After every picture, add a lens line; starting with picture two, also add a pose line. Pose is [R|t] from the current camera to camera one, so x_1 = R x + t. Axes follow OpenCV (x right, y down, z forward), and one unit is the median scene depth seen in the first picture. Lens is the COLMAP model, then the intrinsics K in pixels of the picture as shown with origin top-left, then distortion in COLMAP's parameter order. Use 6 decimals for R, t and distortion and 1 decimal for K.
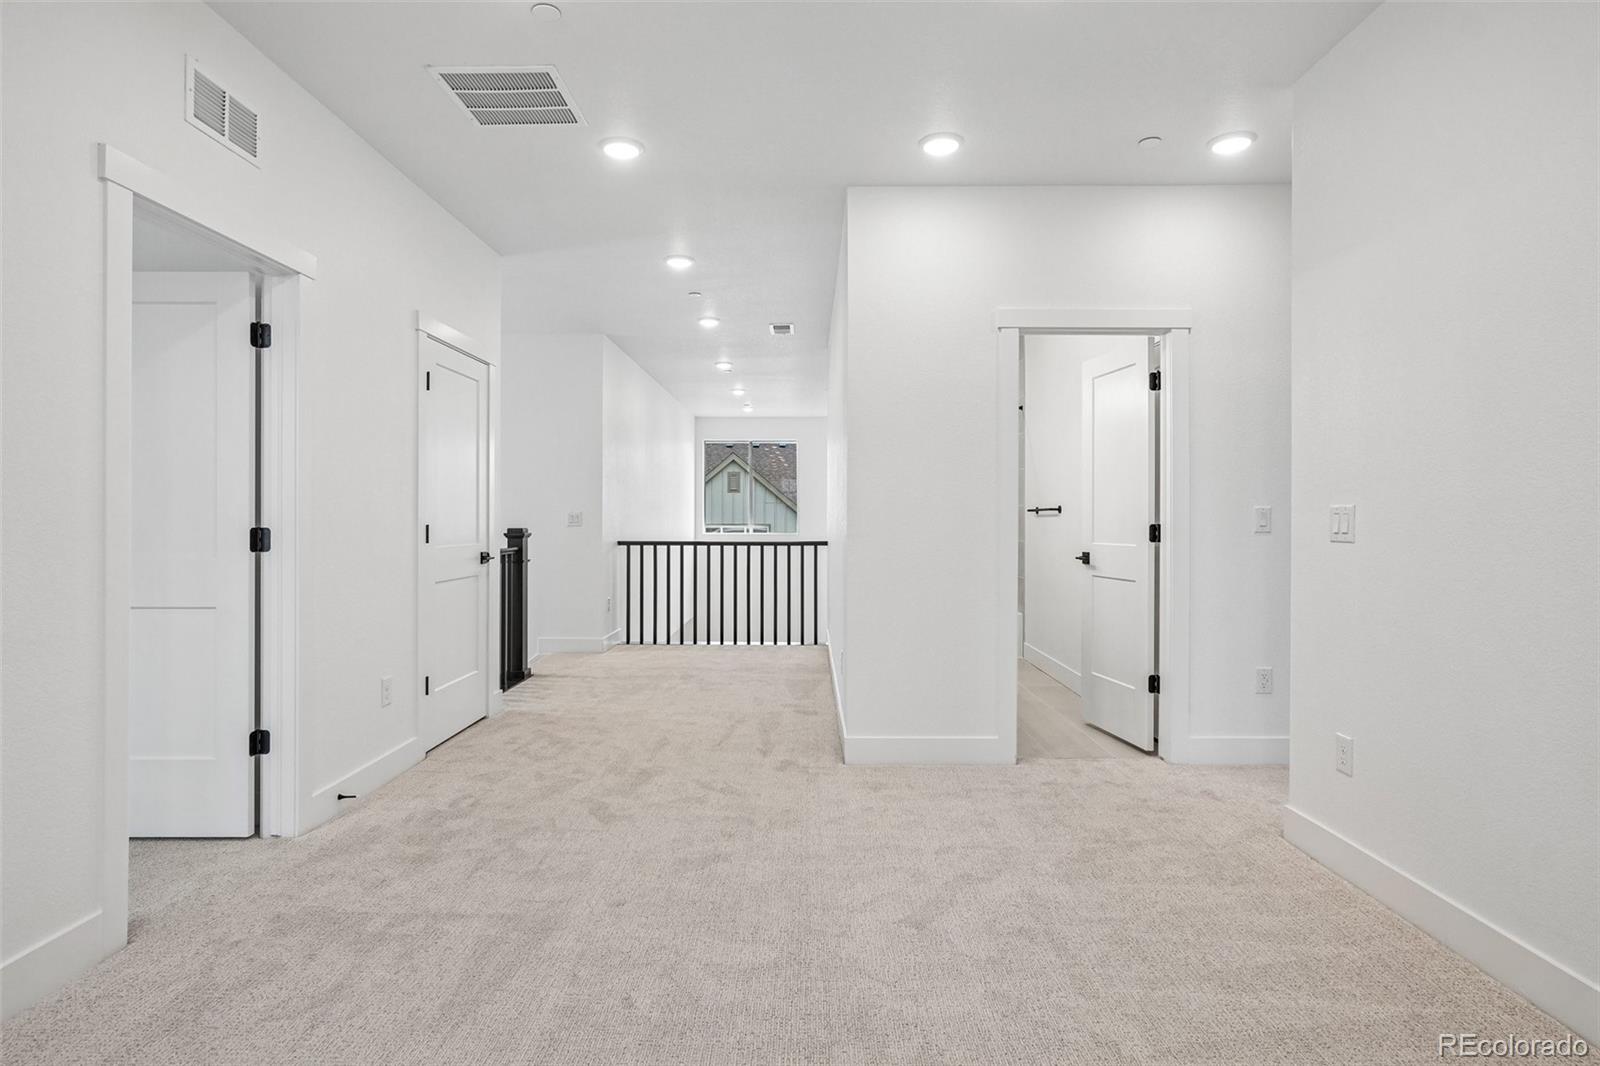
lens RADIAL K [[841.4, 0, 800.0], [0, 841.4, 533.0], [0, 0, 1]] dist [0.000213, 0.000299]
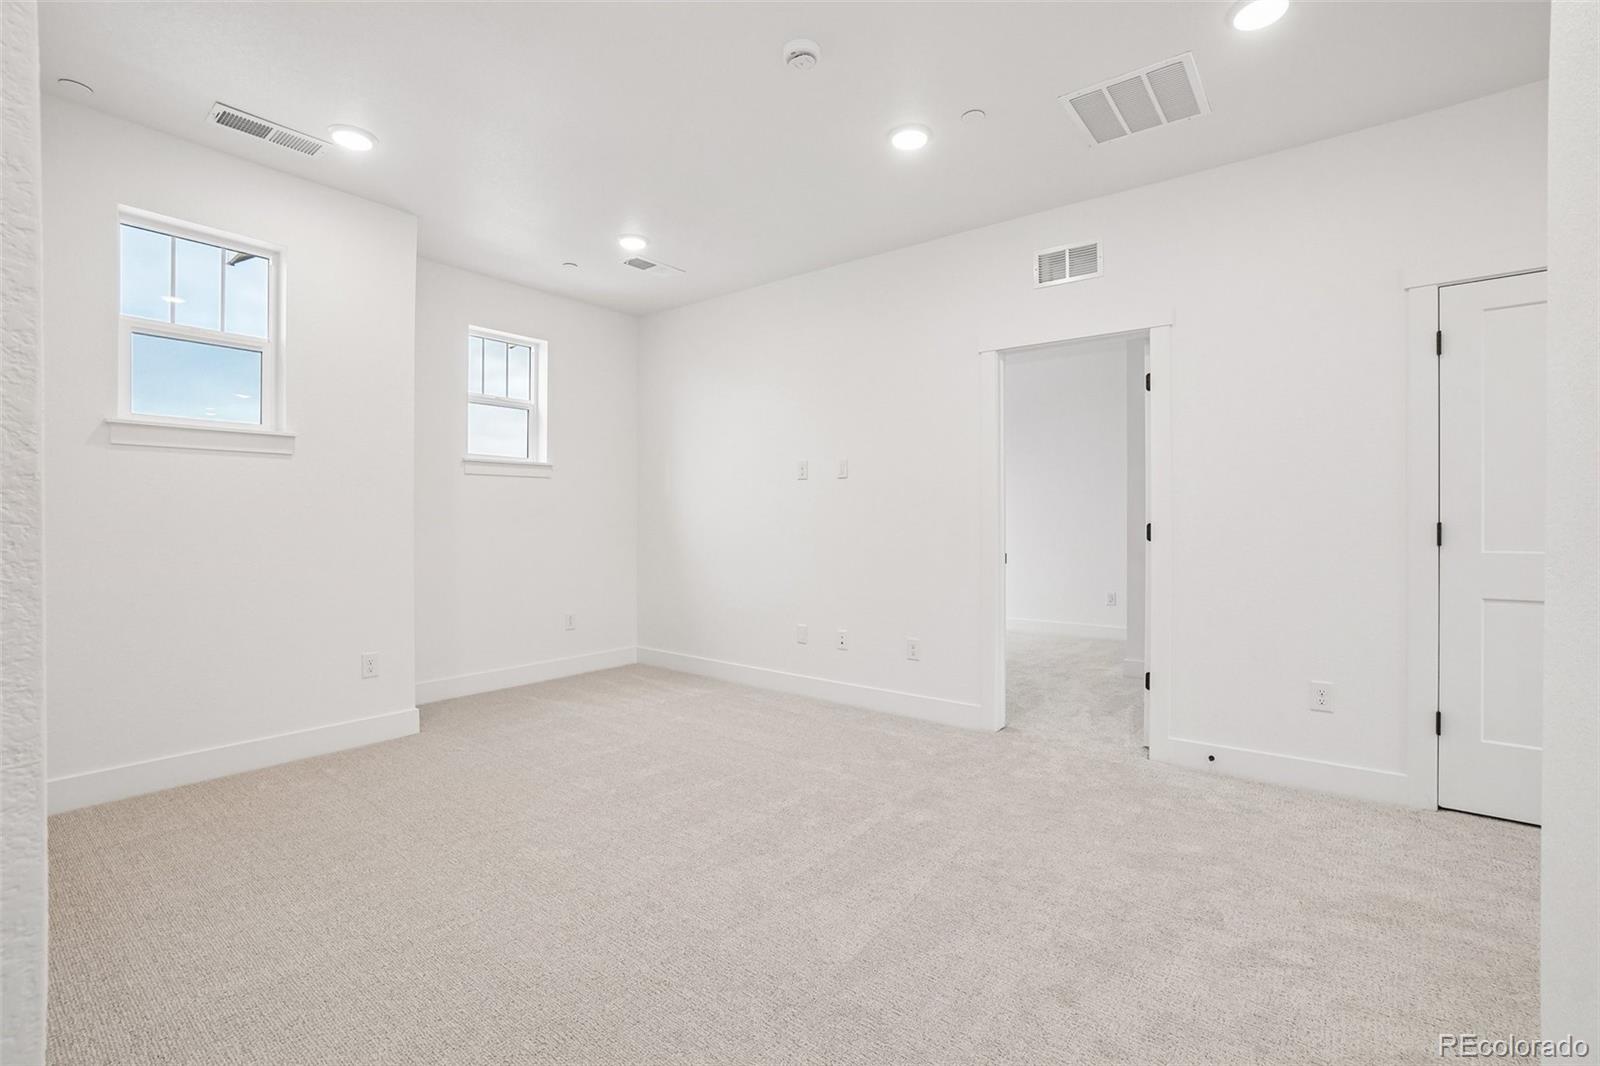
lens RADIAL K [[729.0, 0, 808.9], [0, 729.0, 518.0], [0, 0, 1]] dist [-0.037082, 0.021969]
pose [[-0.593728, -0.004134, -0.804655, 0.587454], [-0.006514, 0.999979, -0.000331, -0.008203], [0.804639, 0.005045, -0.593742, 1.180822]]
